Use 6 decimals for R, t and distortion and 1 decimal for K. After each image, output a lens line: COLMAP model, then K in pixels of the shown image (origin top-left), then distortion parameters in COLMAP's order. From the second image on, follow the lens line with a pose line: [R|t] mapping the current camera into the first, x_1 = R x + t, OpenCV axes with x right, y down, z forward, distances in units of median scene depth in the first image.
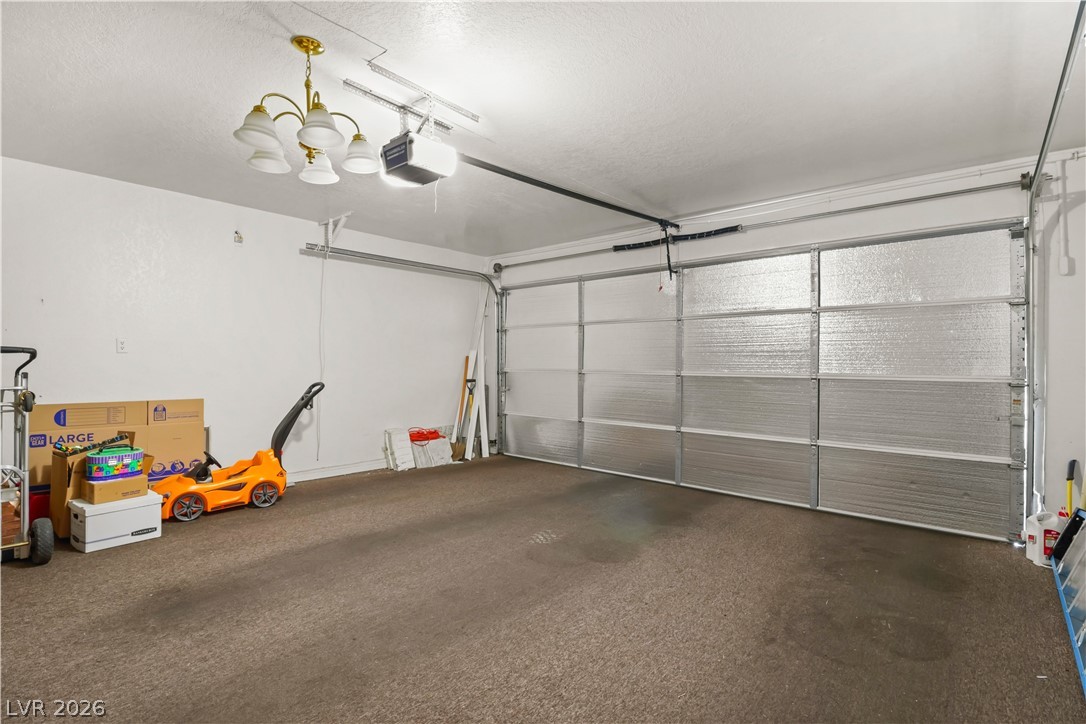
lens RADIAL K [[509.1, 0, 542.8], [0, 509.1, 361.7], [0, 0, 1]] dist [0.001610, -0.000091]
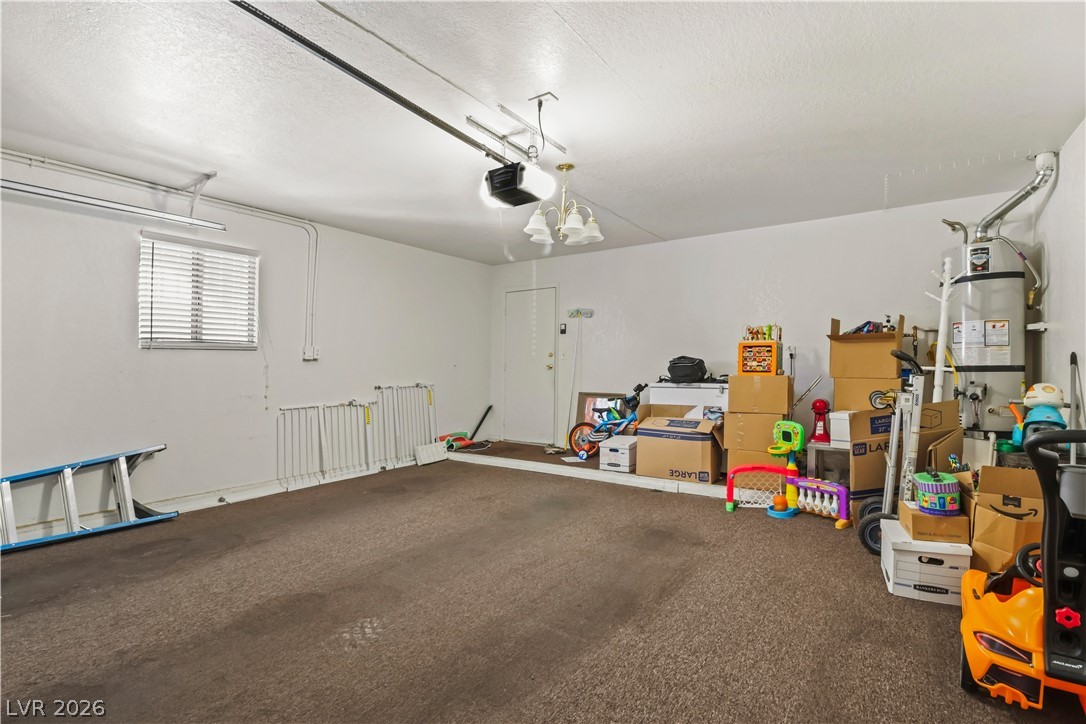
lens RADIAL K [[509.1, 0, 543.5], [0, 509.1, 364.4], [0, 0, 1]] dist [0.001610, -0.000091]
pose [[-0.993899, -0.002407, -0.110266, -0.193972], [-0.001882, 0.999986, -0.004866, 0.010950], [0.110276, -0.004629, -0.993890, 2.115734]]
